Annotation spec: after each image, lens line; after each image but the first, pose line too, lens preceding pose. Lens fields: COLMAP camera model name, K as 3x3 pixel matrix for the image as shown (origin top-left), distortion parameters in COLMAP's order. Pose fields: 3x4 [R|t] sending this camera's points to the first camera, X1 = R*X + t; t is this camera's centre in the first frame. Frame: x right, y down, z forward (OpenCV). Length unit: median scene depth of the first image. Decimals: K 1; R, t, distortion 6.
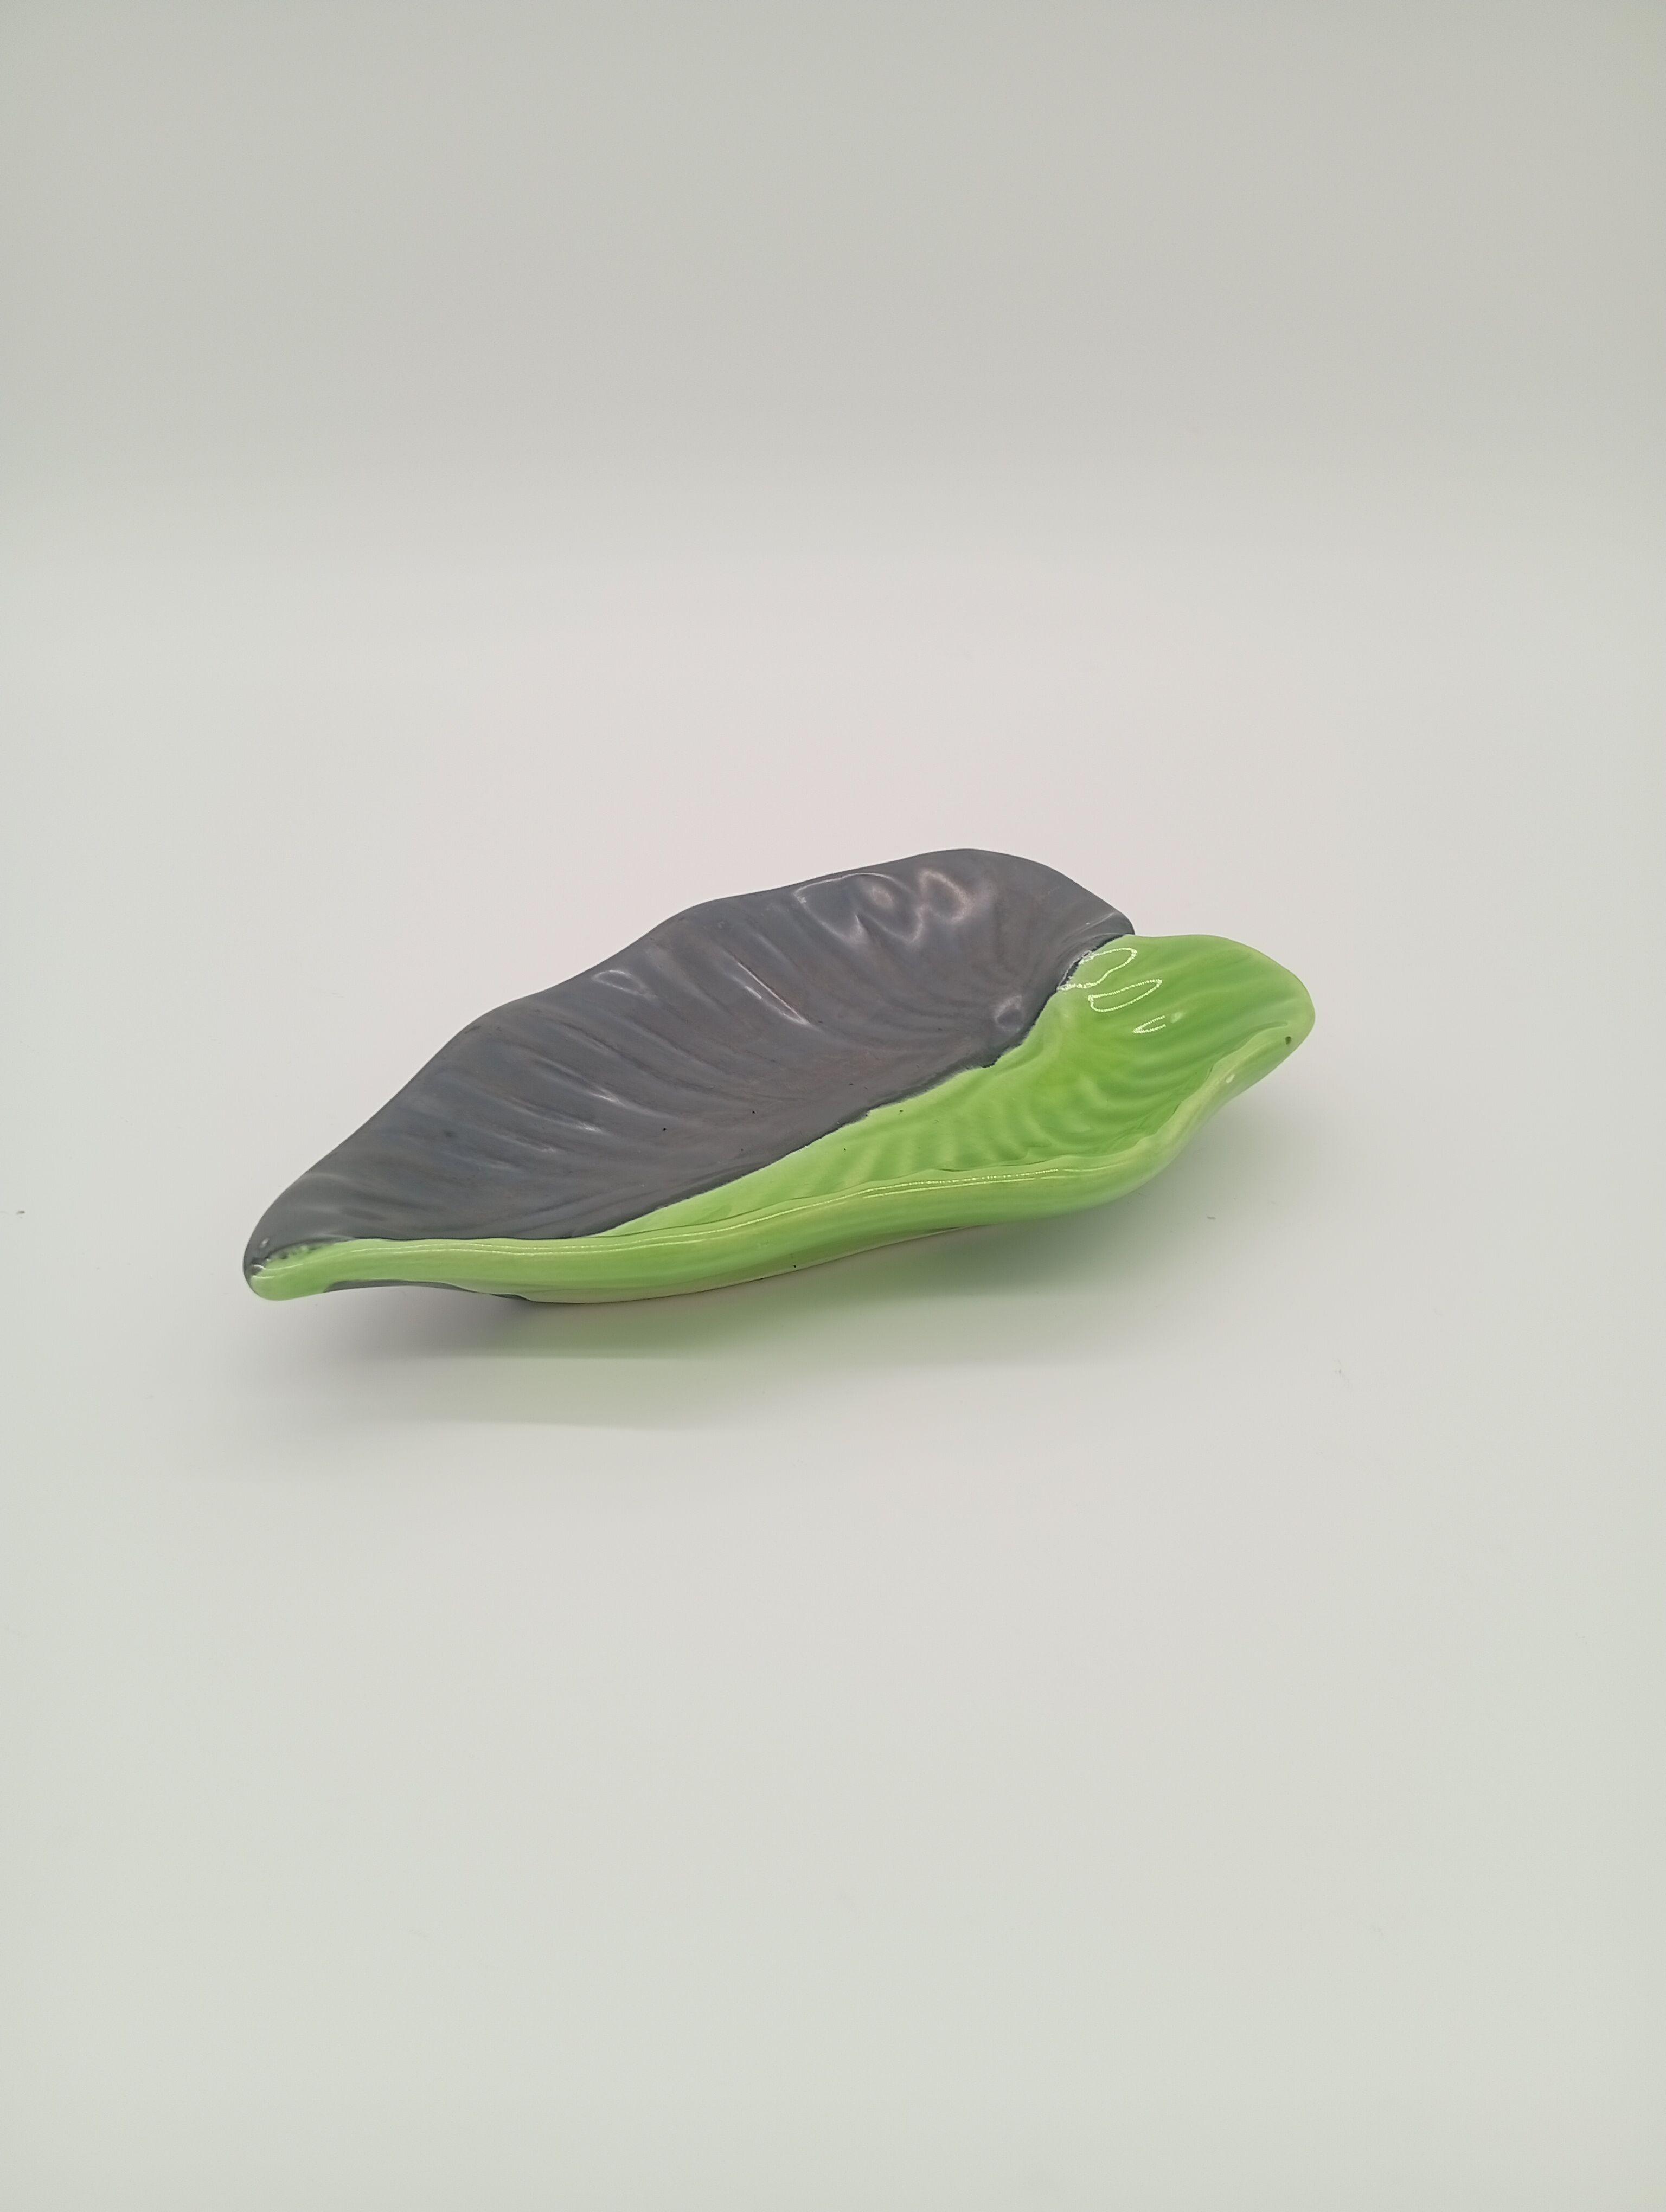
lens RADIAL K [[1738.6, 0, 833.0], [0, 1738.6, 1106.0], [0, 0, 1]] dist [0.111046, -0.001117]
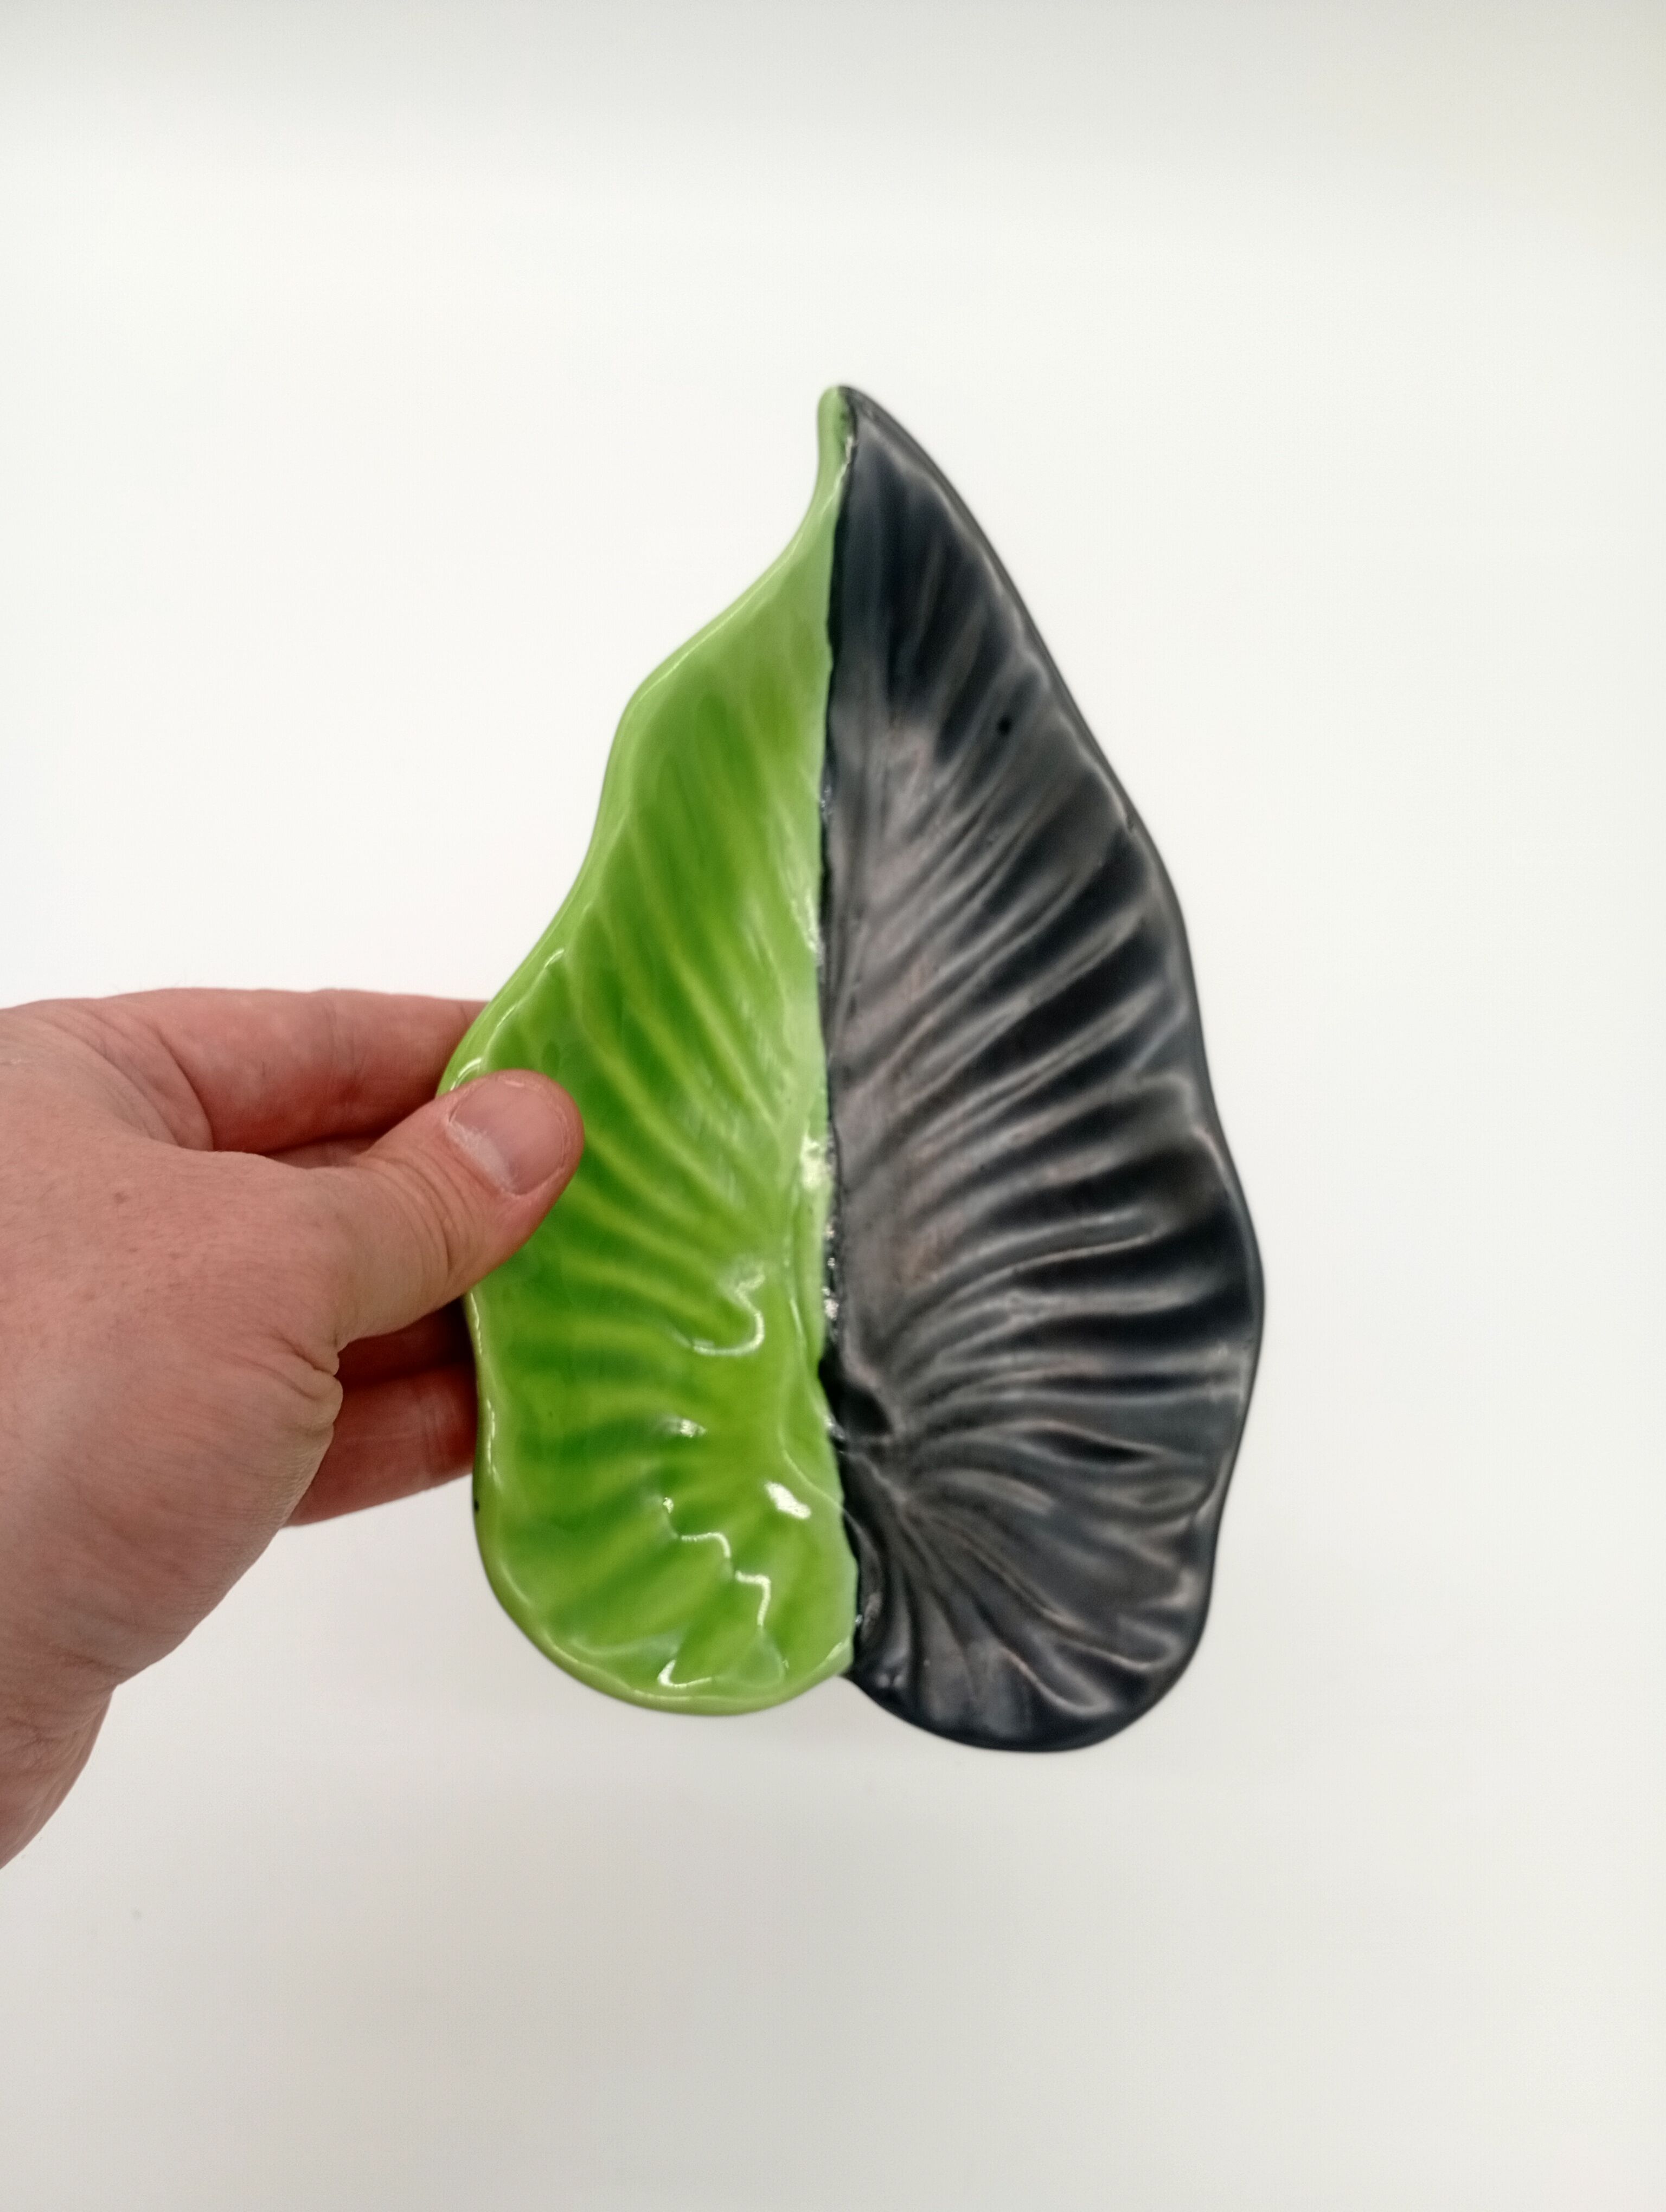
lens RADIAL K [[1738.6, 0, 833.0], [0, 1738.6, 1106.0], [0, 0, 1]] dist [0.111046, -0.001117]
pose [[-0.644694, 0.723575, -0.246593, 0.199187], [-0.579180, -0.251809, 0.775334, -0.631628], [0.498918, 0.642675, 0.581420, 0.456574]]
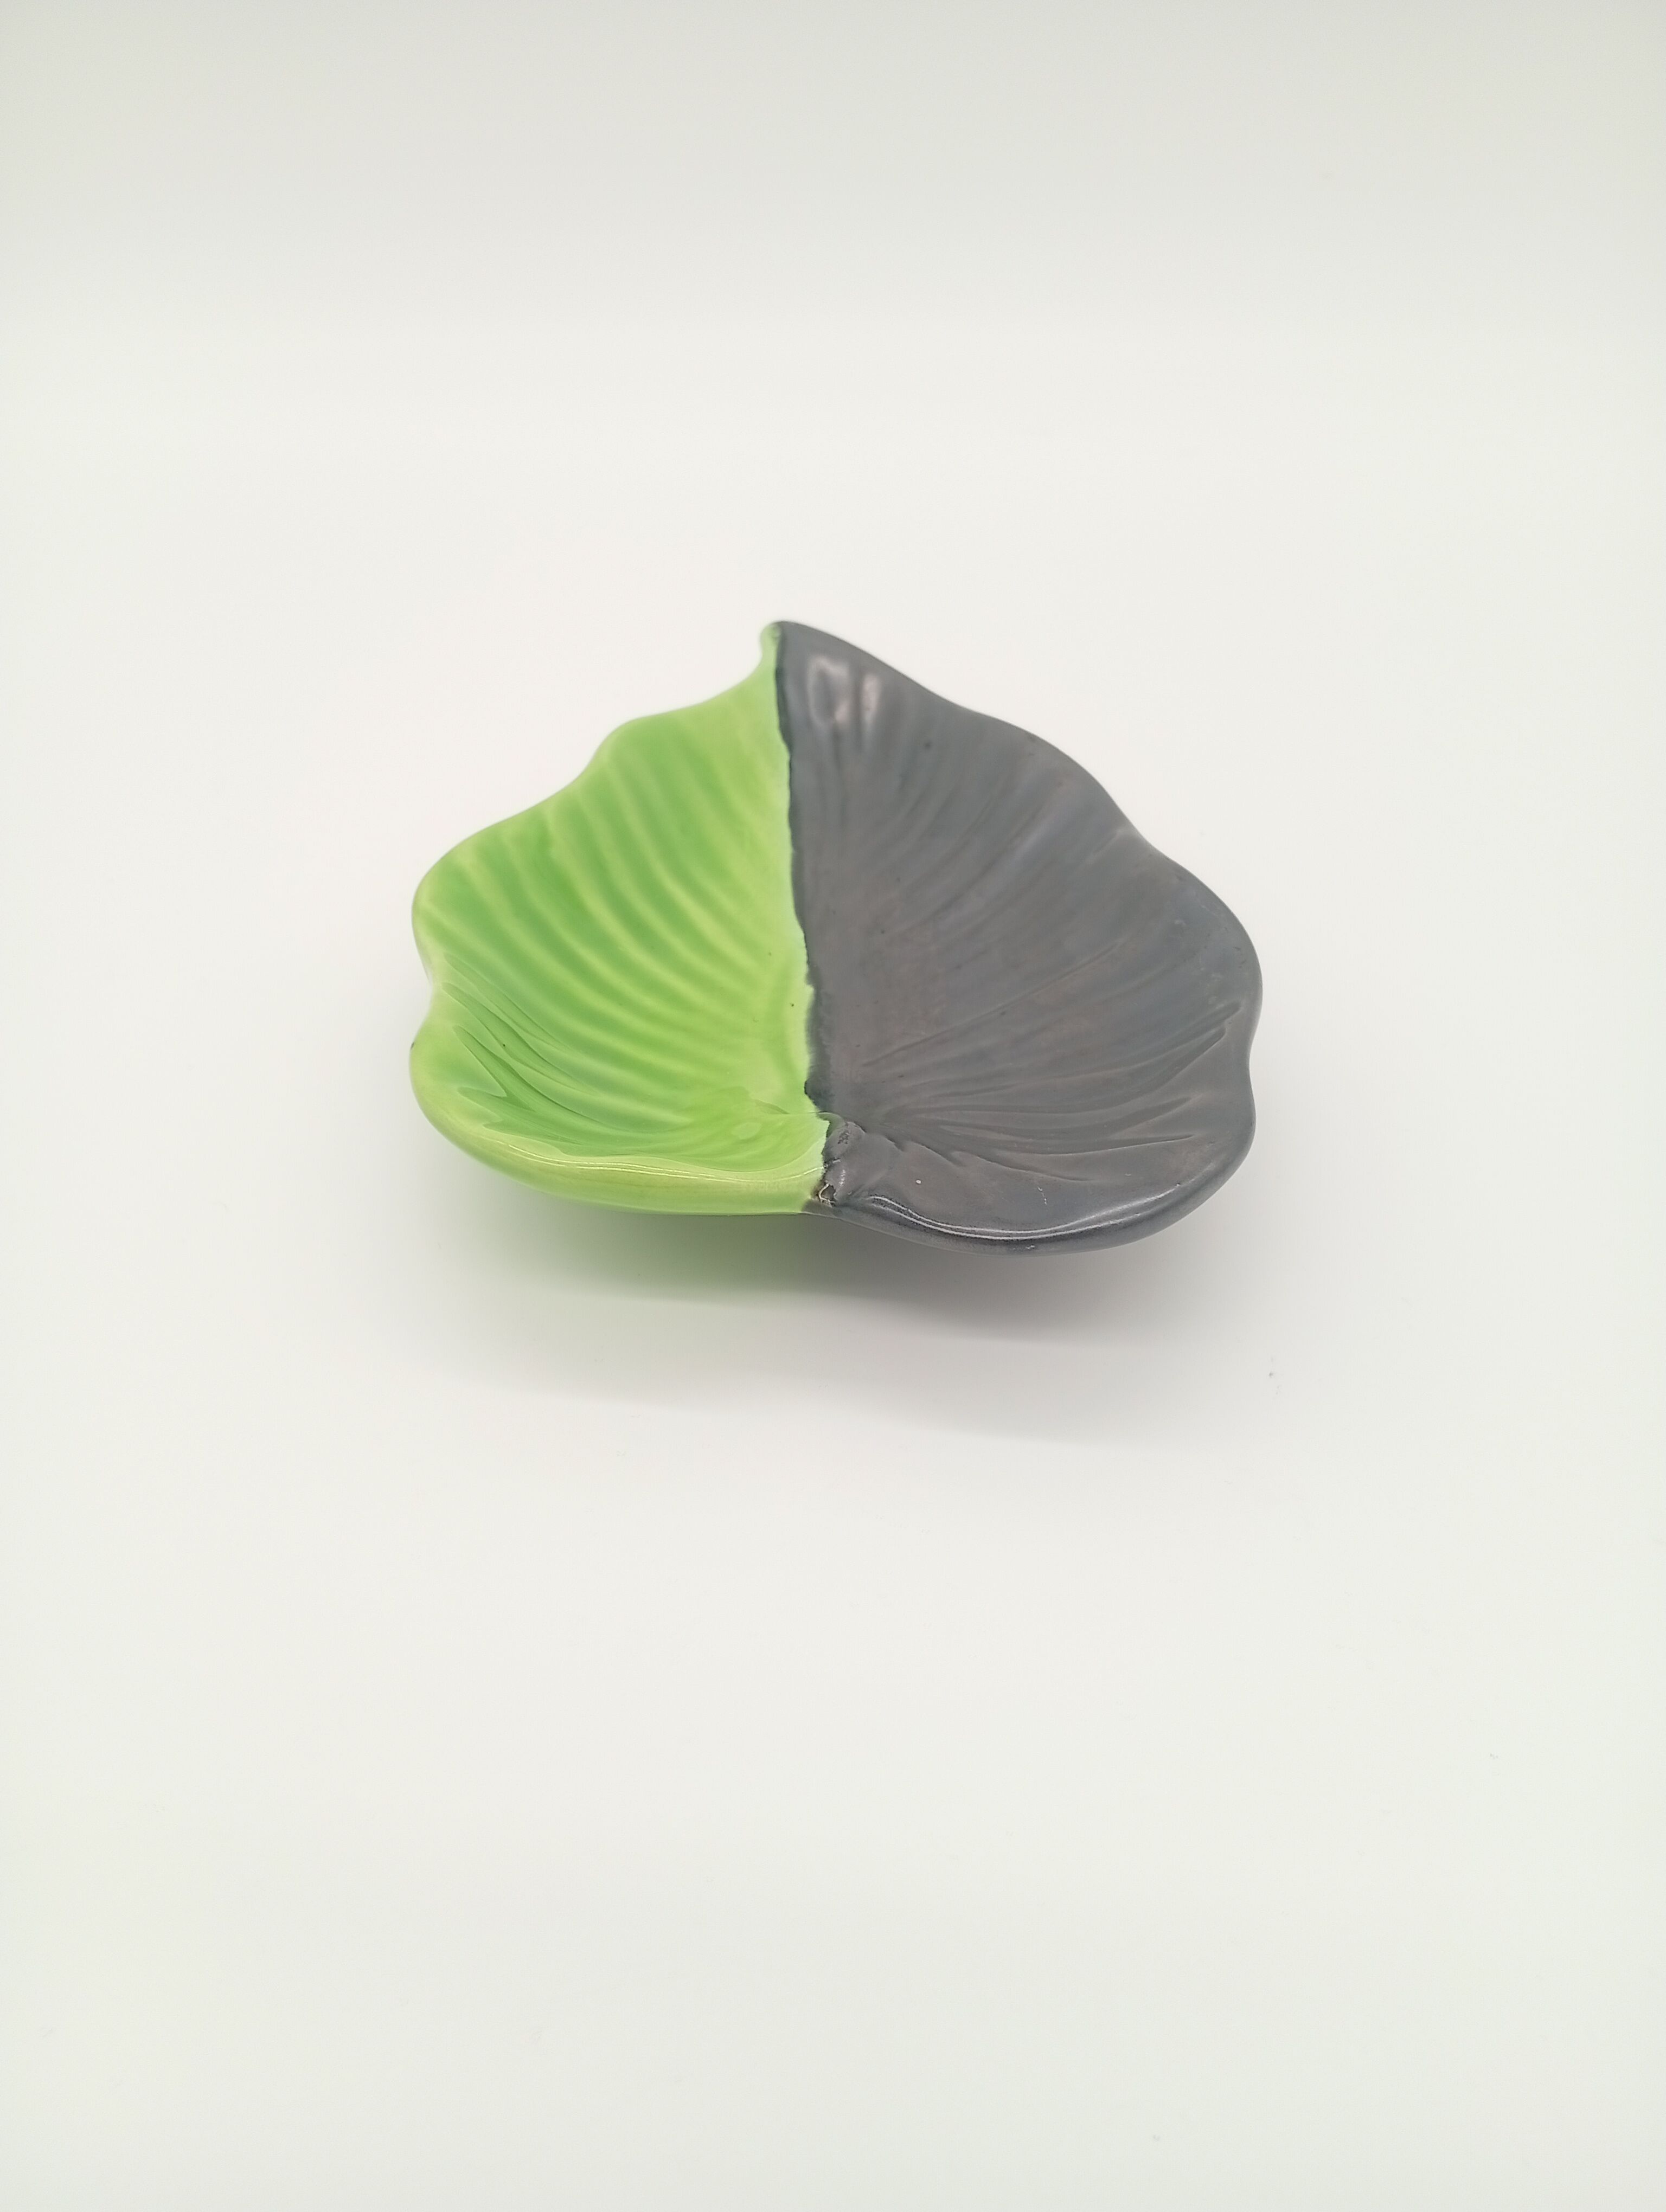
lens RADIAL K [[1738.6, 0, 833.0], [0, 1738.6, 1106.0], [0, 0, 1]] dist [0.111046, -0.001117]
pose [[-0.635033, 0.437507, -0.636649, 0.587814], [-0.371612, 0.549510, 0.748294, -0.613531], [0.677228, 0.711777, -0.186374, 1.169253]]
